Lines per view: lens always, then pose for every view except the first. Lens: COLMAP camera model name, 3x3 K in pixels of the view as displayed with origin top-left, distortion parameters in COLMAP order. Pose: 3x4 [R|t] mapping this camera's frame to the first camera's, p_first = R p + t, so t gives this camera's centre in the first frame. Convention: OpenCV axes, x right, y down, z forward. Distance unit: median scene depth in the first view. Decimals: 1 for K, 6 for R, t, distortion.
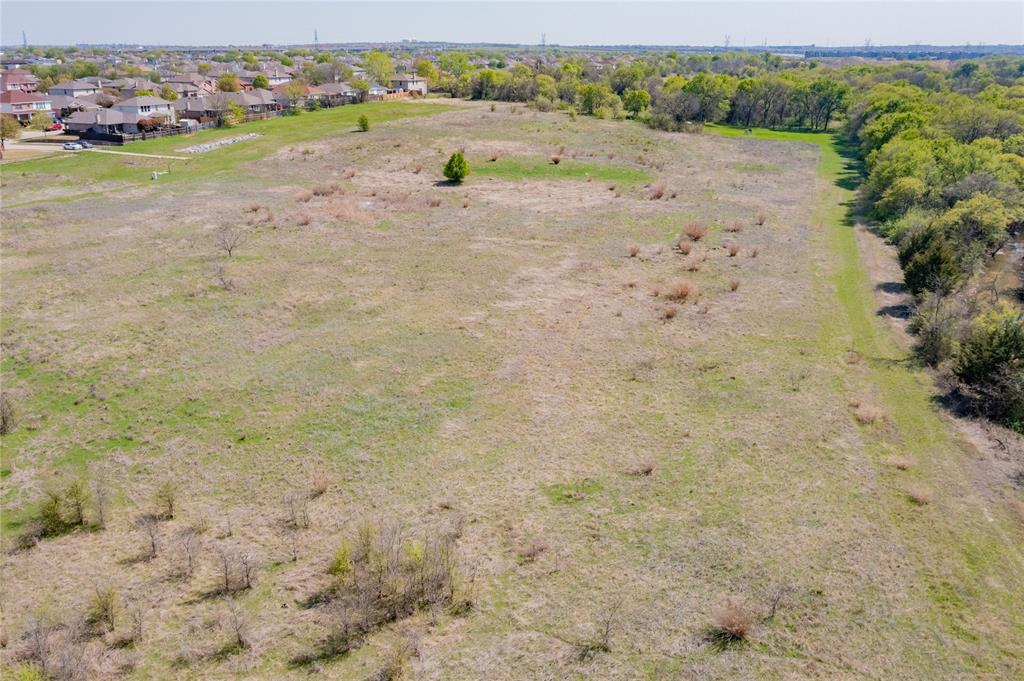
lens RADIAL K [[826.2, 0, 512.0], [0, 826.2, 340.5], [0, 0, 1]] dist [-0.013764, 0.001488]
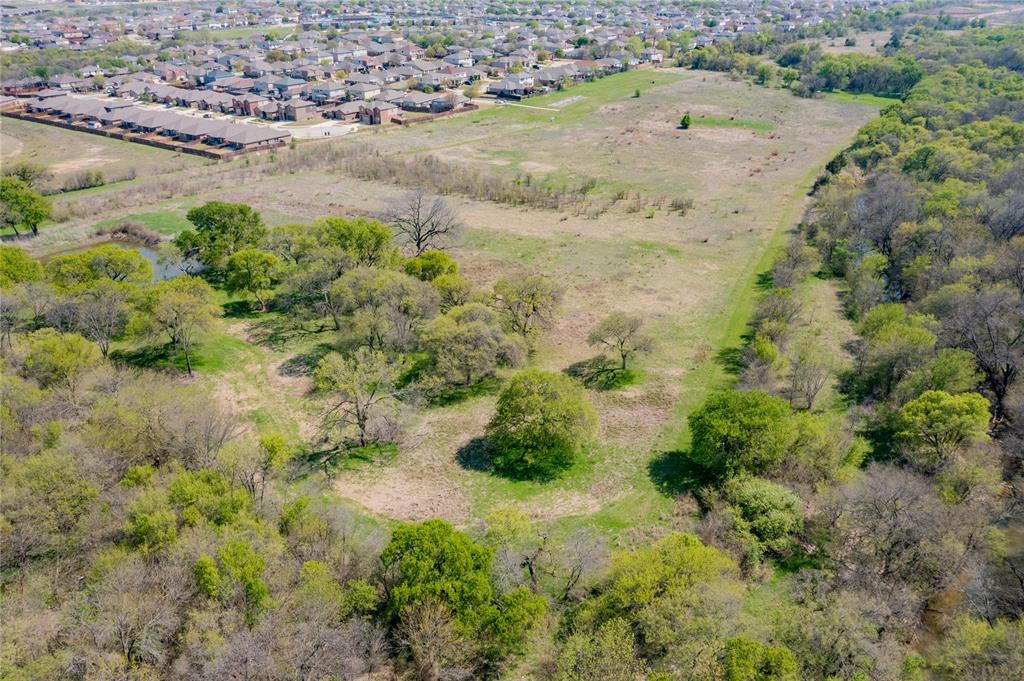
lens RADIAL K [[826.2, 0, 512.0], [0, 826.2, 340.5], [0, 0, 1]] dist [-0.013764, 0.001488]
pose [[0.972338, 0.087304, -0.216651, 0.007796], [-0.066664, 0.992668, 0.100825, 0.130574], [0.223865, -0.083593, 0.971029, -0.917320]]
